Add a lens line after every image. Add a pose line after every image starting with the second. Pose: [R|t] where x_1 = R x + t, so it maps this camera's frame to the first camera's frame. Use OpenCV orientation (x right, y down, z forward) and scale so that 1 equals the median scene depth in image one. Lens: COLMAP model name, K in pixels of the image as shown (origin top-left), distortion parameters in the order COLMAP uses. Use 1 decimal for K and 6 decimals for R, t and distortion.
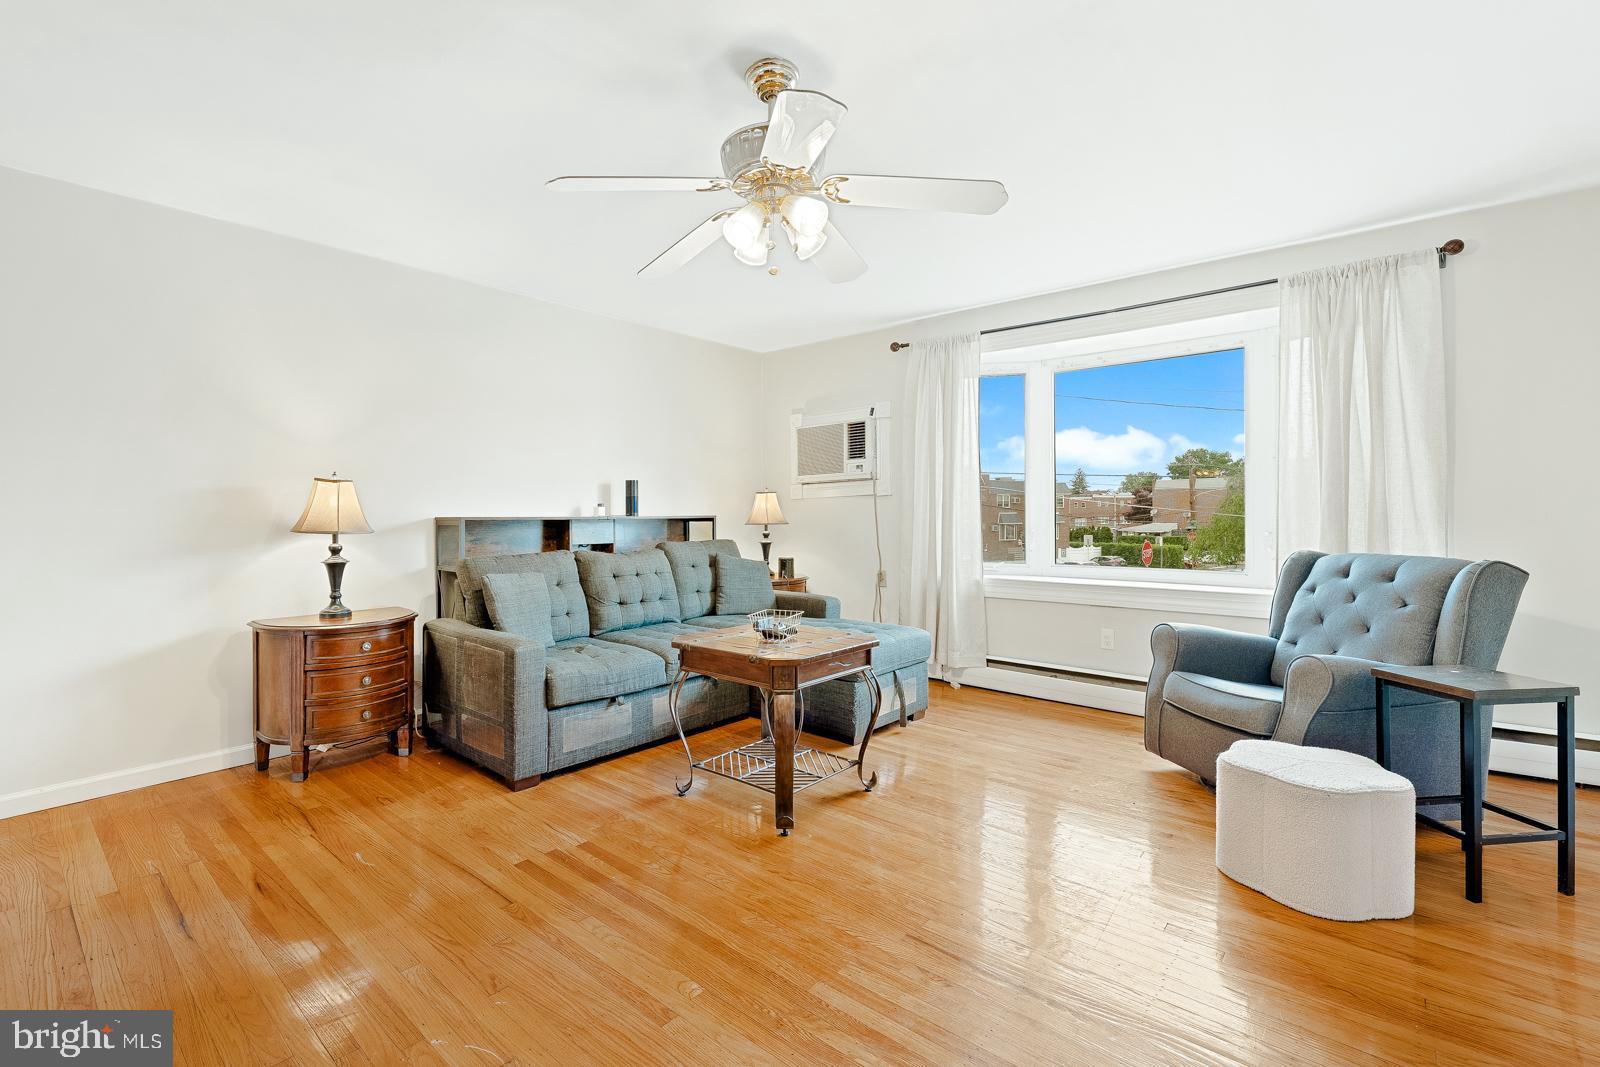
lens RADIAL K [[681.5, 0, 751.5], [0, 681.5, 515.2], [0, 0, 1]] dist [-0.001609, -0.000233]
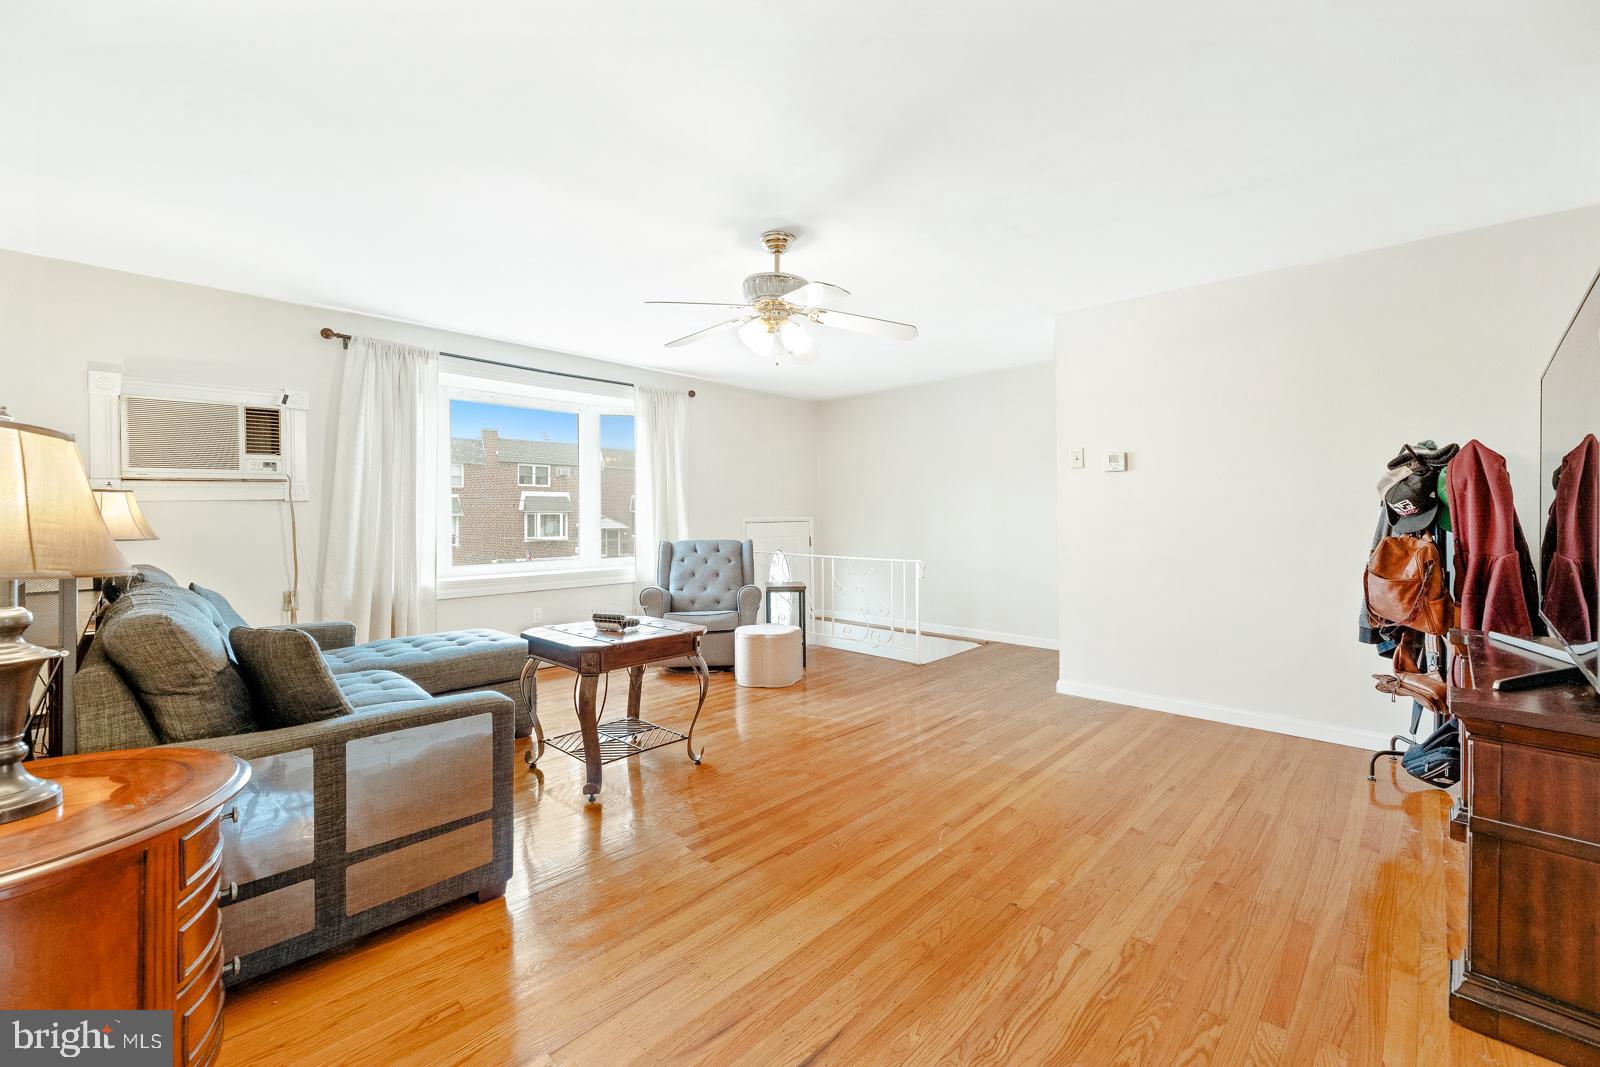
lens RADIAL K [[681.5, 0, 751.5], [0, 681.5, 515.2], [0, 0, 1]] dist [-0.001609, -0.000233]
pose [[0.092721, 0.005436, 0.995677, -0.593897], [0.000567, 0.999985, -0.005512, -0.006490], [-0.995692, 0.001076, 0.092716, 0.359081]]
